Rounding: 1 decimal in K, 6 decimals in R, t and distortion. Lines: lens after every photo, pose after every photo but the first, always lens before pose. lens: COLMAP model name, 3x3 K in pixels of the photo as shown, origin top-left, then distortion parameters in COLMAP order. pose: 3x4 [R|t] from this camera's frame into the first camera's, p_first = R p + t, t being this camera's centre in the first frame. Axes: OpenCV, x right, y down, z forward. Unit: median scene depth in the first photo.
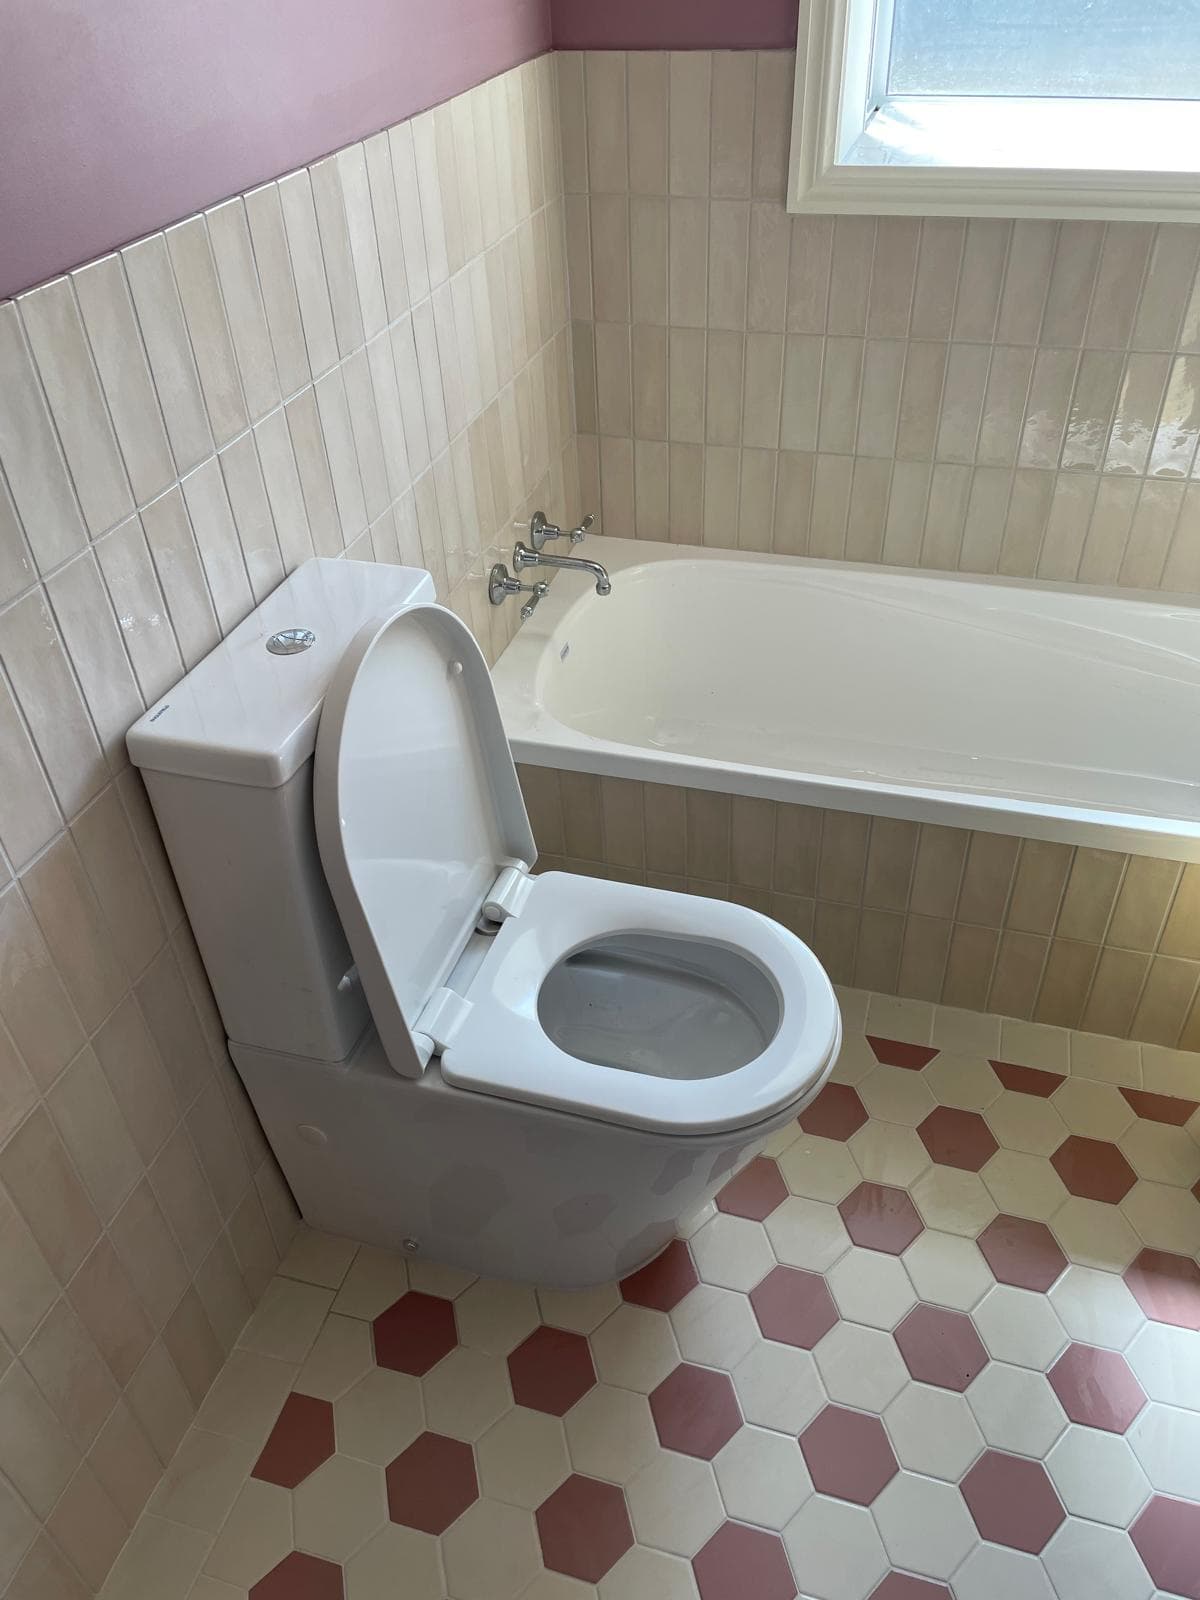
lens RADIAL K [[1225.7, 0, 600.5], [0, 1225.7, 790.6], [0, 0, 1]] dist [0.039238, 0.001084]
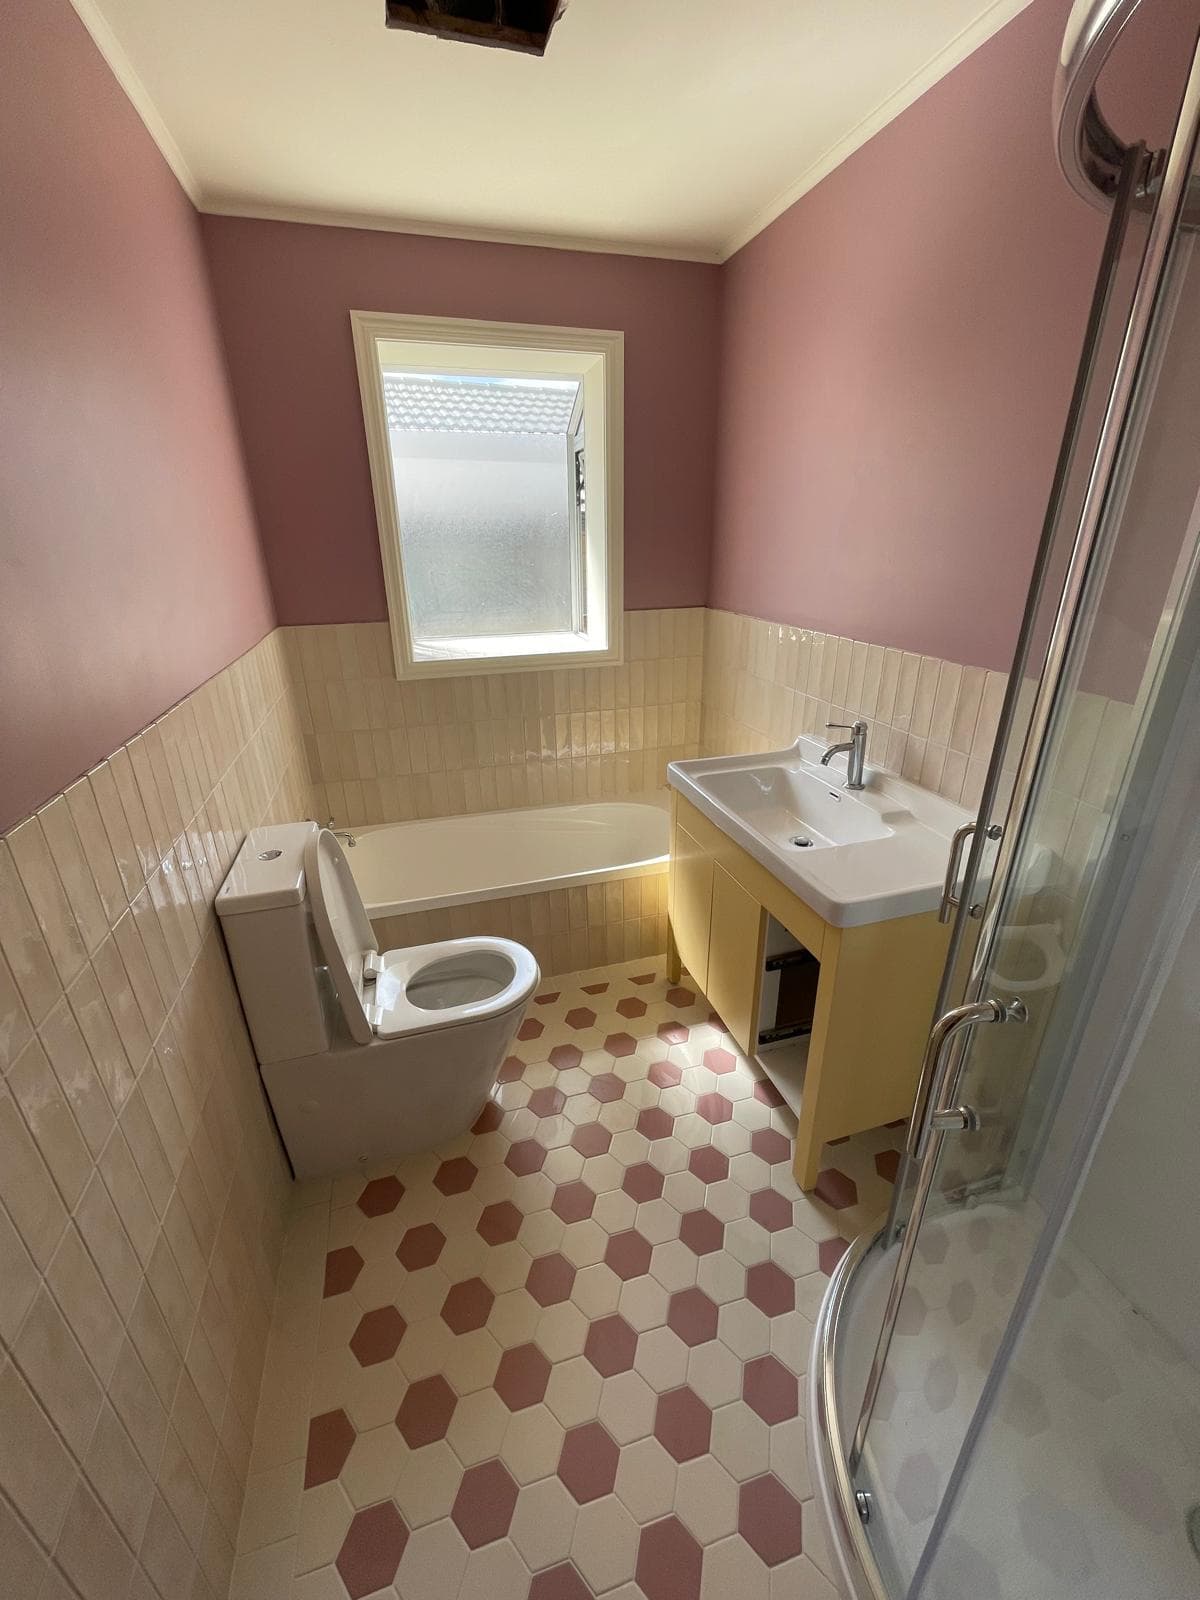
lens RADIAL K [[646.1, 0, 604.0], [0, 646.1, 805.4], [0, 0, 1]] dist [-0.000045, 0.000021]
pose [[0.837954, -0.186893, 0.512741, -0.255856], [0.319845, 0.929445, -0.183931, 0.157580], [-0.442190, 0.318123, 0.838609, -0.209992]]
